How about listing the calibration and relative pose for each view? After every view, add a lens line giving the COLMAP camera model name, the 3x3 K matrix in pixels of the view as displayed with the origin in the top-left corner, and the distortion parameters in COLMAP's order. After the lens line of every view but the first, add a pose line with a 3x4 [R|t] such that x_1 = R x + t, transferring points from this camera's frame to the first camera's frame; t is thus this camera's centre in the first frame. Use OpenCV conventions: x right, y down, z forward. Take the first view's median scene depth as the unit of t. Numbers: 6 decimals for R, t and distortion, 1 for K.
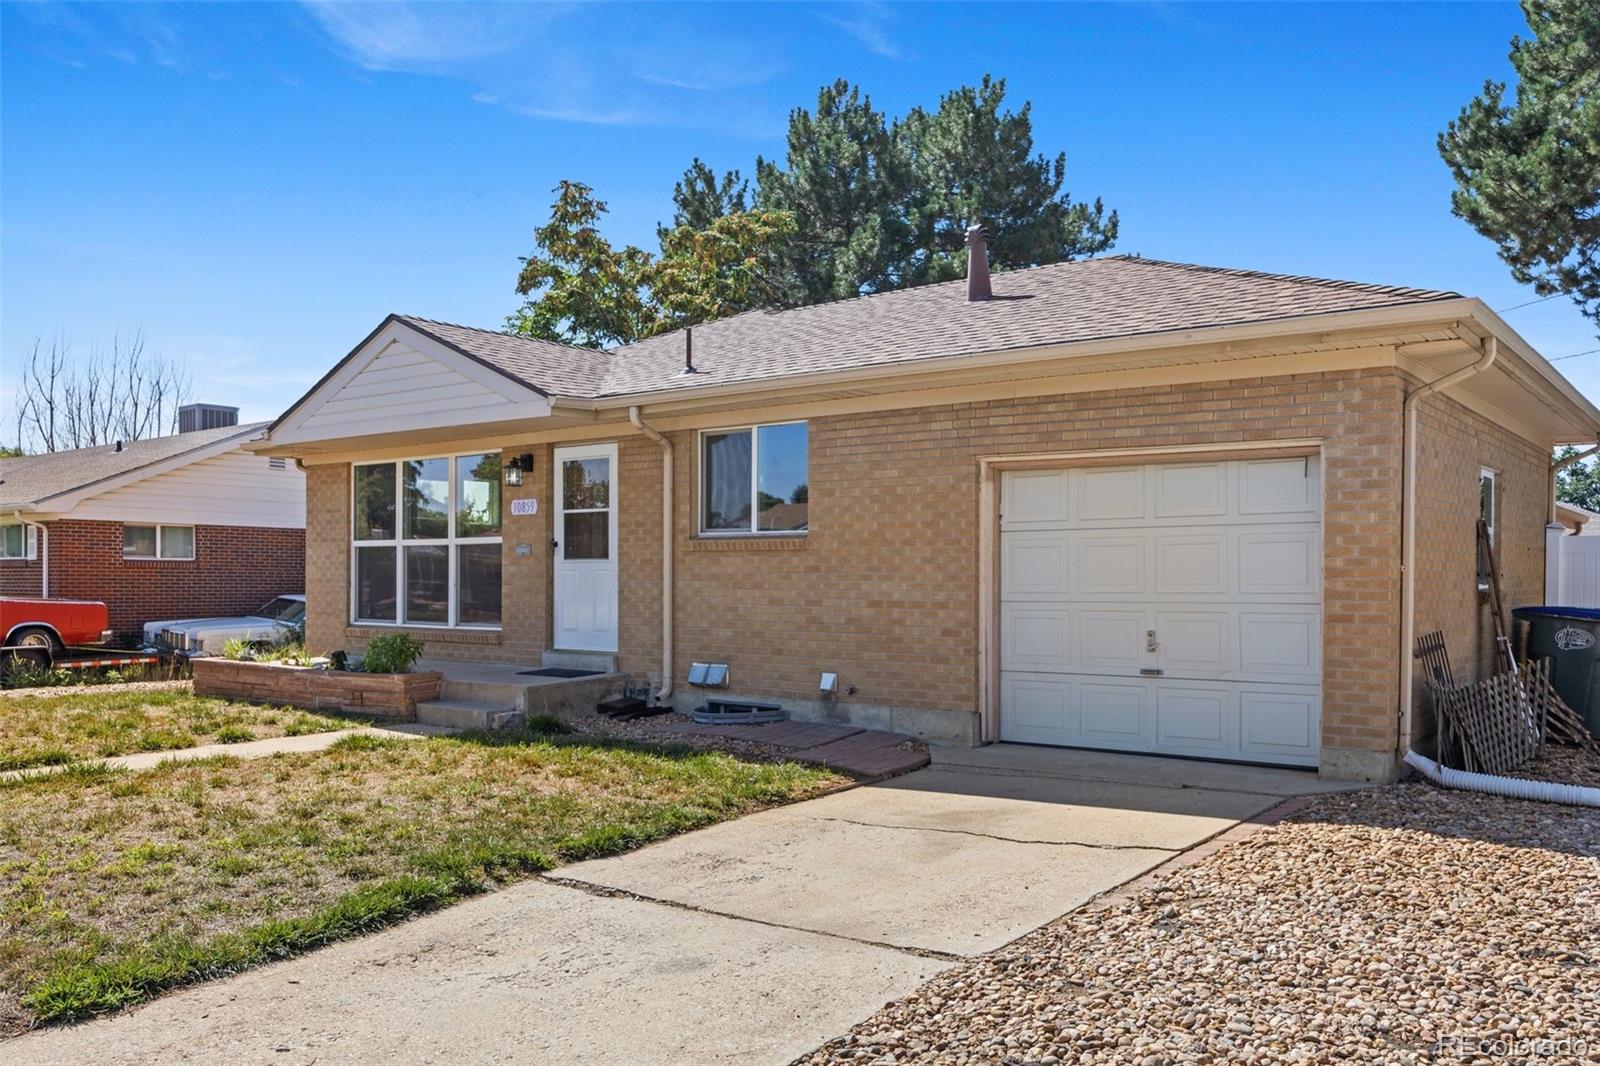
lens RADIAL K [[1292.3, 0, 799.5], [0, 1292.3, 542.3], [0, 0, 1]] dist [0.000139, 0.000624]
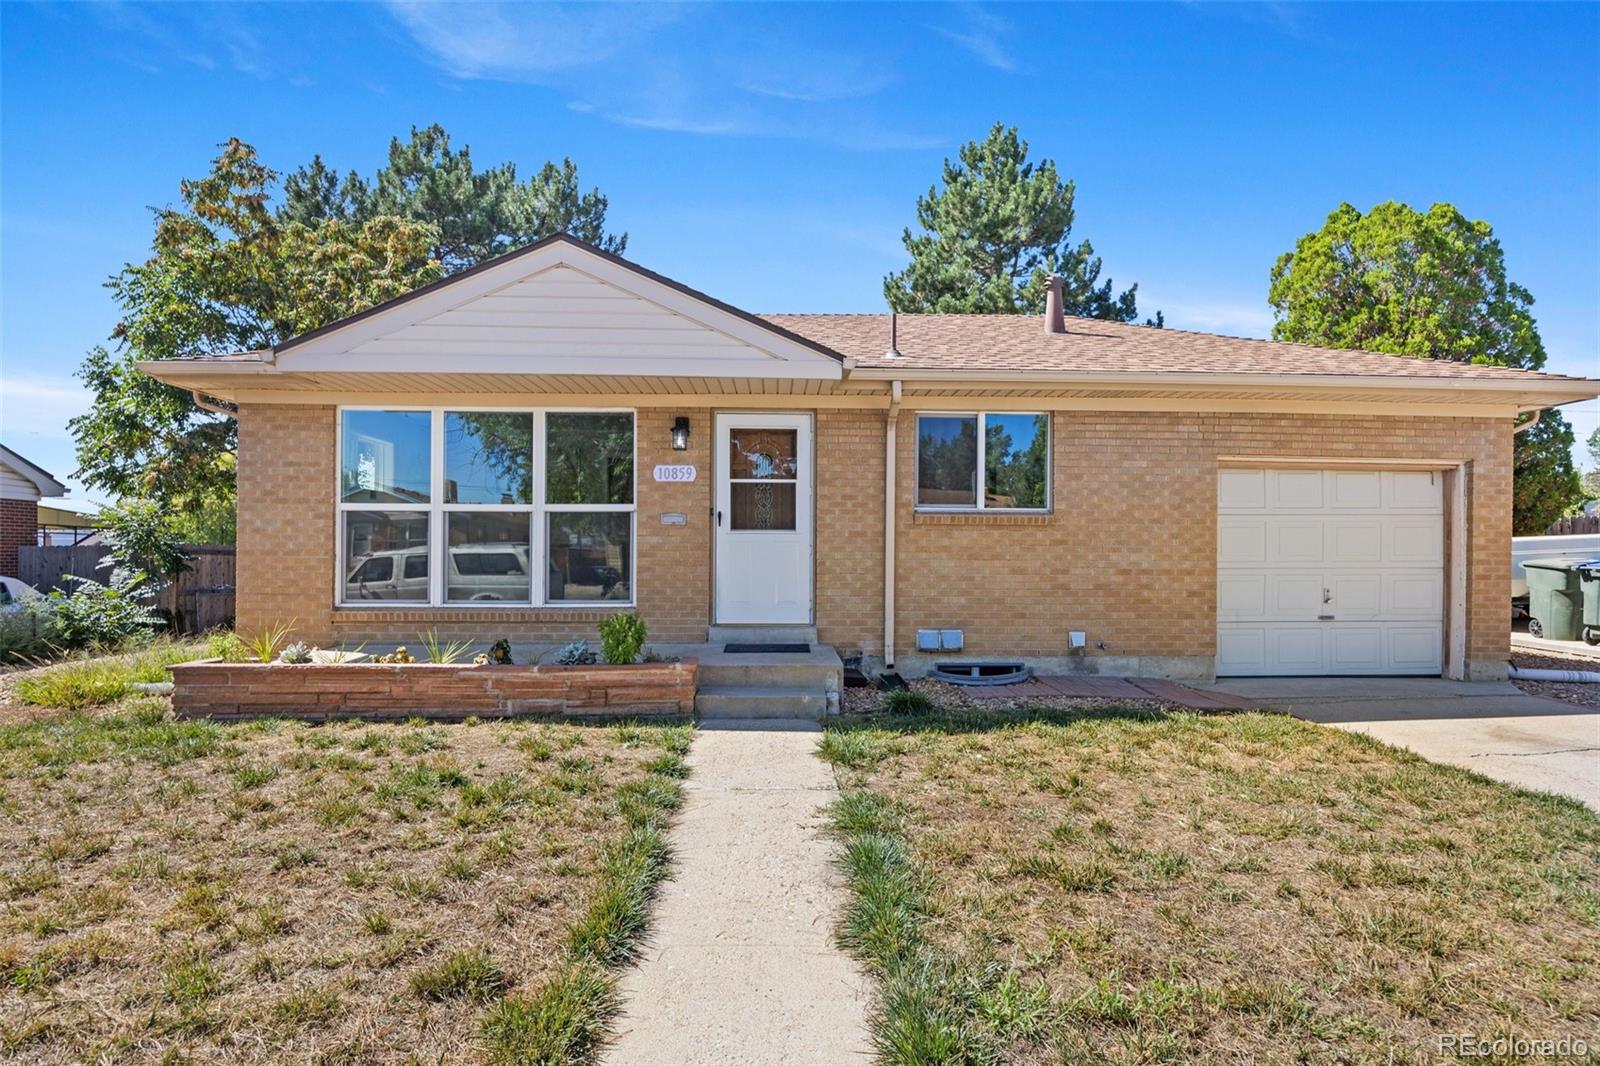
lens RADIAL K [[861.2, 0, 800.0], [0, 861.2, 537.4], [0, 0, 1]] dist [-0.007875, 0.000072]
pose [[0.762810, 0.011836, 0.646514, -0.681842], [-0.020072, 0.999784, 0.005379, 0.017256], [-0.646311, -0.017080, 0.762883, 0.581686]]
